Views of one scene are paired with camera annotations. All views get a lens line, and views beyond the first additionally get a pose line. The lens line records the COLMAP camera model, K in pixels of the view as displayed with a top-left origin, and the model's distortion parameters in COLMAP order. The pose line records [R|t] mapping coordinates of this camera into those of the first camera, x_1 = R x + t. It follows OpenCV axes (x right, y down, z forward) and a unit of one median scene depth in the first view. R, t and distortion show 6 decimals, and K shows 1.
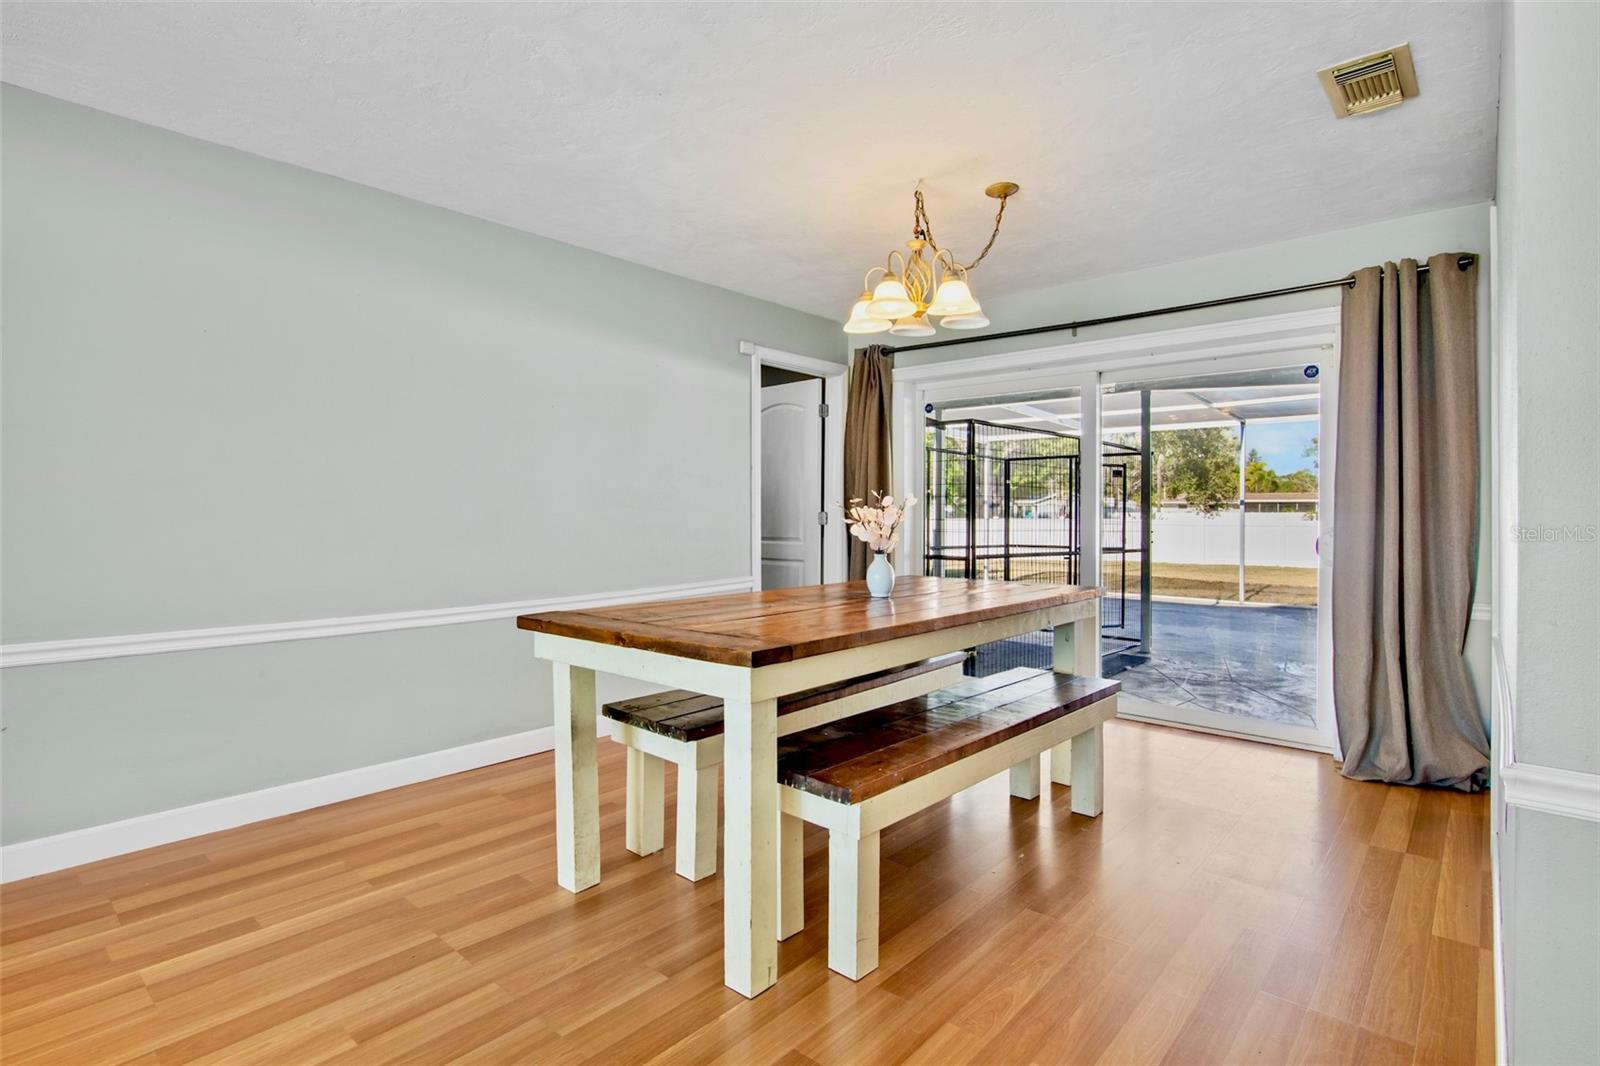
lens RADIAL K [[782.0, 0, 798.2], [0, 782.0, 517.9], [0, 0, 1]] dist [0.003793, 0.000377]
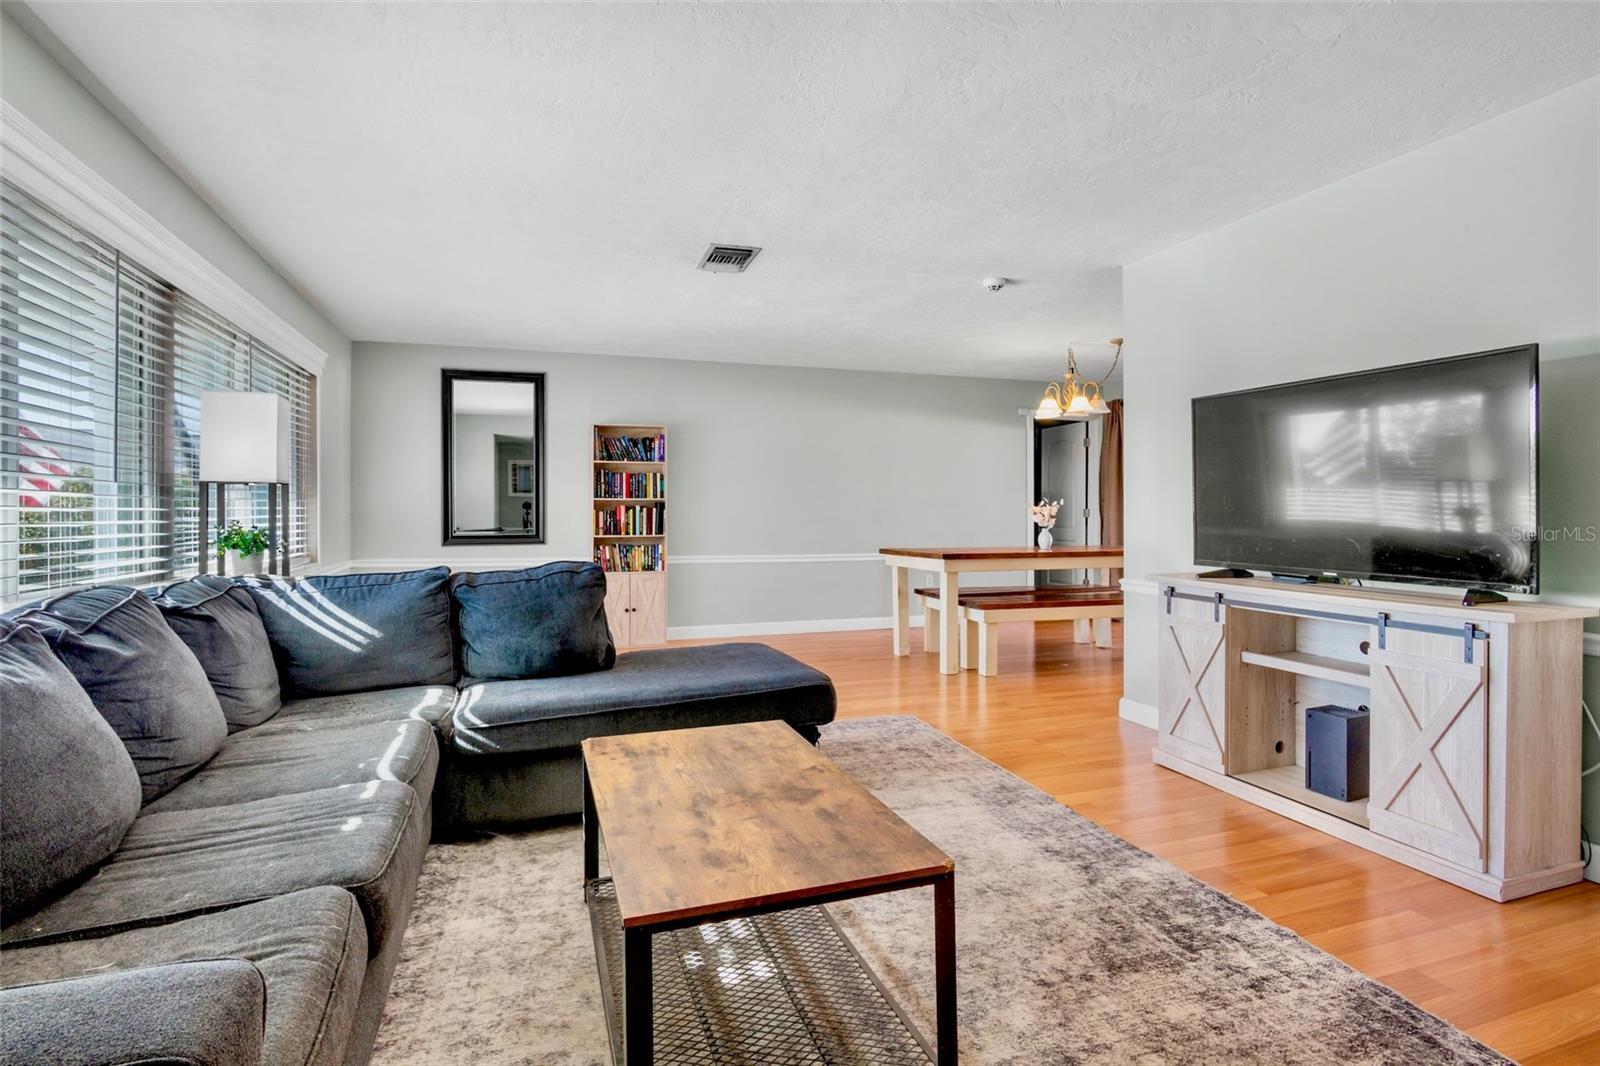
lens RADIAL K [[782.0, 0, 798.2], [0, 782.0, 517.9], [0, 0, 1]] dist [0.003793, 0.000377]
pose [[0.866287, -0.001446, -0.499544, 0.570755], [0.001586, 0.999999, -0.000145, 0.017037], [0.499544, -0.000666, 0.866288, -1.124433]]
